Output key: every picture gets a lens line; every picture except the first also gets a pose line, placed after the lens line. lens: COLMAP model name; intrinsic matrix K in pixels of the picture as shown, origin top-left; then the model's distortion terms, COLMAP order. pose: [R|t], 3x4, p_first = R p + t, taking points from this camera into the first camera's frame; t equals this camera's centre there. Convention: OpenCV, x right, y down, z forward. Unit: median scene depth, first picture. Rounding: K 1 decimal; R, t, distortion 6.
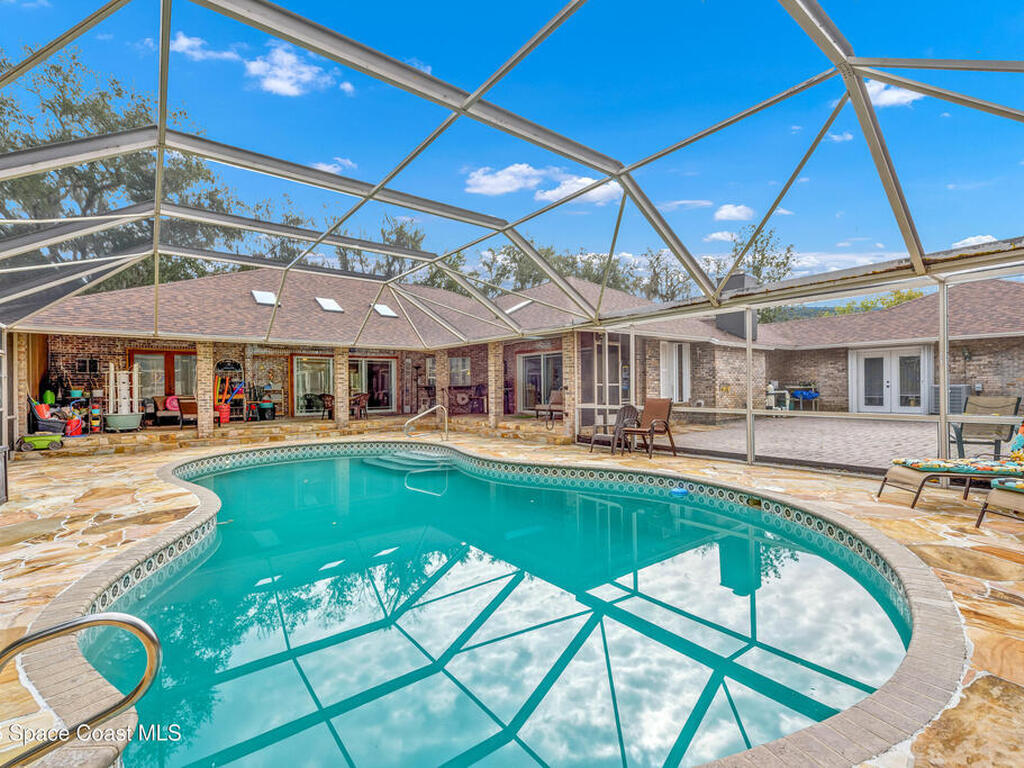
lens RADIAL K [[459.6, 0, 511.2], [0, 459.6, 393.8], [0, 0, 1]] dist [0.019581, -0.000387]
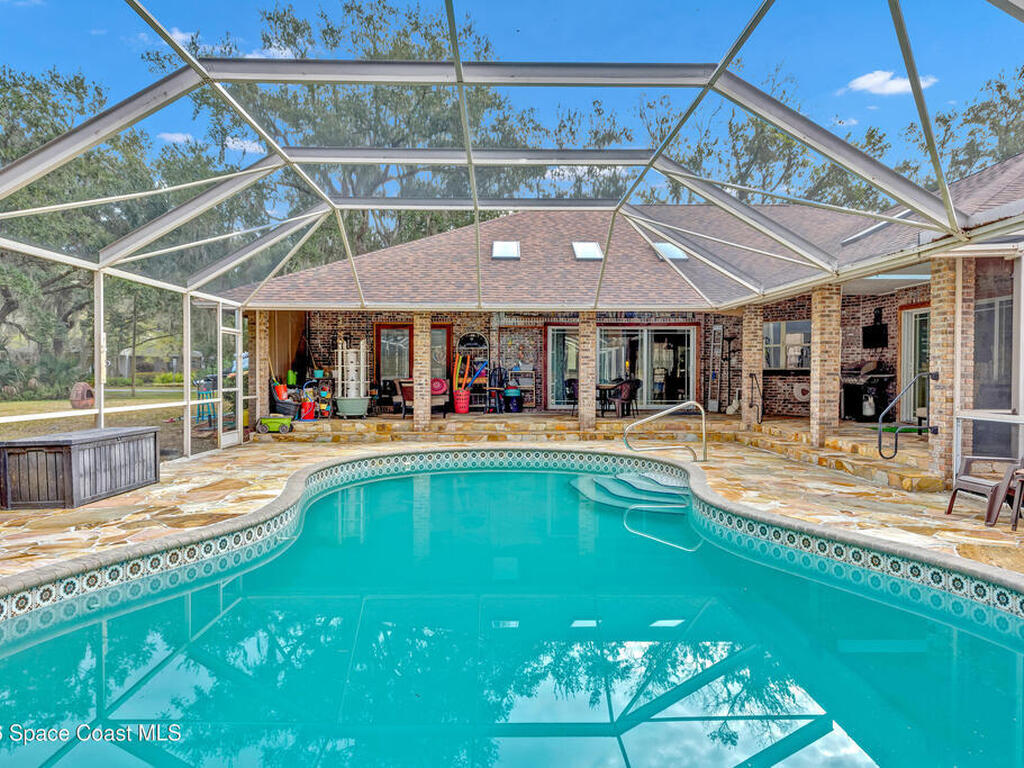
lens RADIAL K [[686.2, 0, 512.0], [0, 686.2, 384.0], [0, 0, 1]] dist [0.001470, 0.000032]
pose [[0.802618, 0.021798, -0.596094, 0.158933], [-0.018480, 0.999761, 0.011677, -0.003032], [0.596207, 0.001643, 0.802829, 0.119397]]
